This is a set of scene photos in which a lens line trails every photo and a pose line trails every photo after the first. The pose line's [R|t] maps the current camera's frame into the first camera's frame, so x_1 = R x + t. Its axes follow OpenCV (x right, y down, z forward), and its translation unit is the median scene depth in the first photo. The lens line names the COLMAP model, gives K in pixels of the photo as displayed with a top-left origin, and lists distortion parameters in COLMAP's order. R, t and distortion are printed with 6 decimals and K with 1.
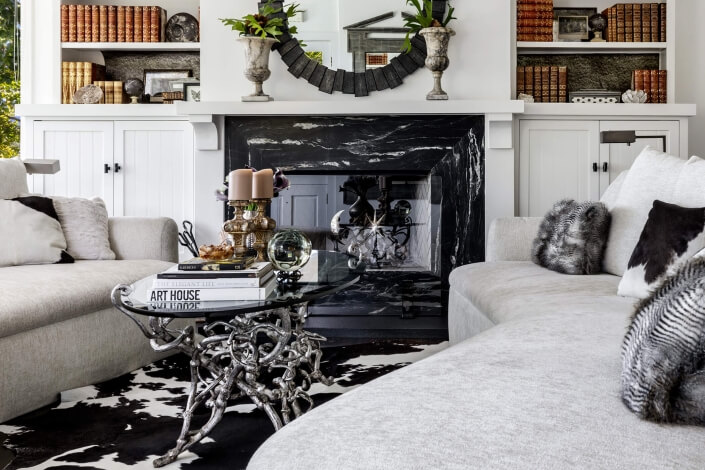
lens RADIAL K [[811.6, 0, 356.5], [0, 811.6, 232.7], [0, 0, 1]] dist [0.046998, 0.000000]
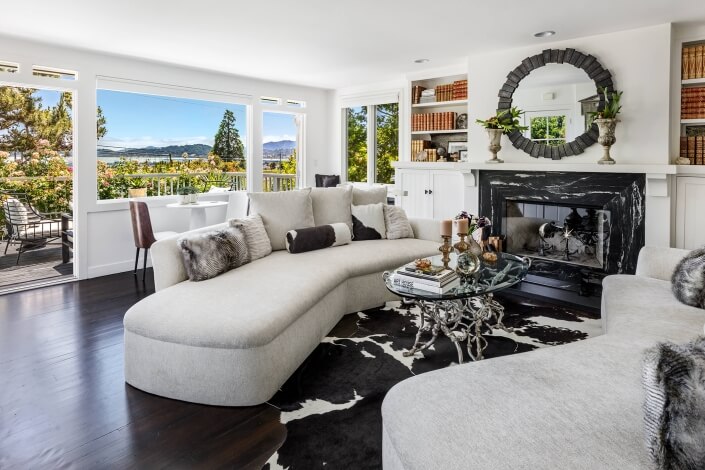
lens RADIAL K [[405.6, 0, 345.4], [0, 405.6, 174.7], [0, 0, 1]] dist [0.002473, -0.001385]
pose [[0.750807, 0.030044, -0.659838, 0.234591], [-0.013178, 0.999448, 0.030512, -0.156302], [0.660391, -0.014213, 0.750788, 0.074942]]
